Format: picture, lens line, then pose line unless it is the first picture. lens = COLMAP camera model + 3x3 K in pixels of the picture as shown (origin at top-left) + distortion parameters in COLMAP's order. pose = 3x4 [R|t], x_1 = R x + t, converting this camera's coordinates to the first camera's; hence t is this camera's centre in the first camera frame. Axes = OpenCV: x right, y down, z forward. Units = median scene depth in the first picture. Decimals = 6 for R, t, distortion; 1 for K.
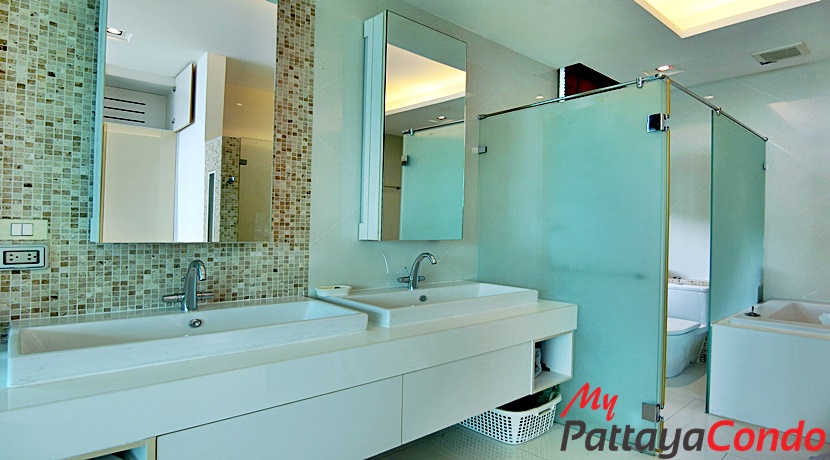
lens RADIAL K [[462.4, 0, 415.0], [0, 462.4, 230.0], [0, 0, 1]] dist [0.001065, 0.001106]
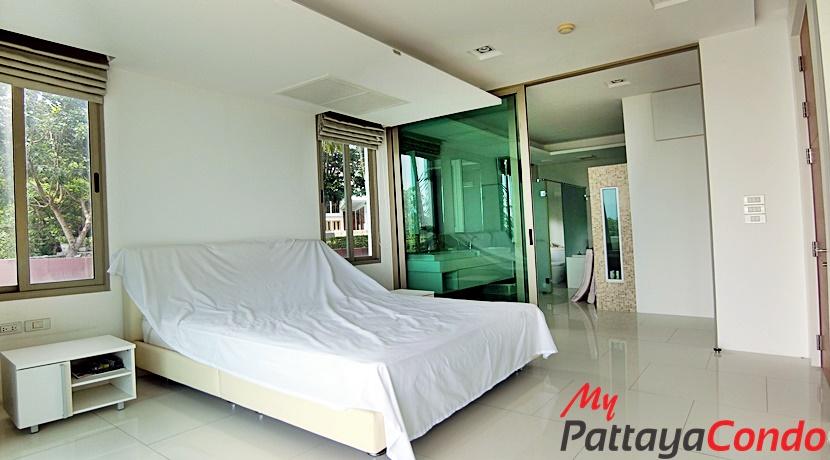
lens RADIAL K [[462.4, 0, 415.0], [0, 462.4, 230.0], [0, 0, 1]] dist [0.001065, 0.001106]
pose [[0.979091, -0.050981, 0.196930, -0.713796], [0.055066, 0.998365, -0.015317, 0.024612], [-0.195827, 0.025841, 0.980298, -1.414885]]
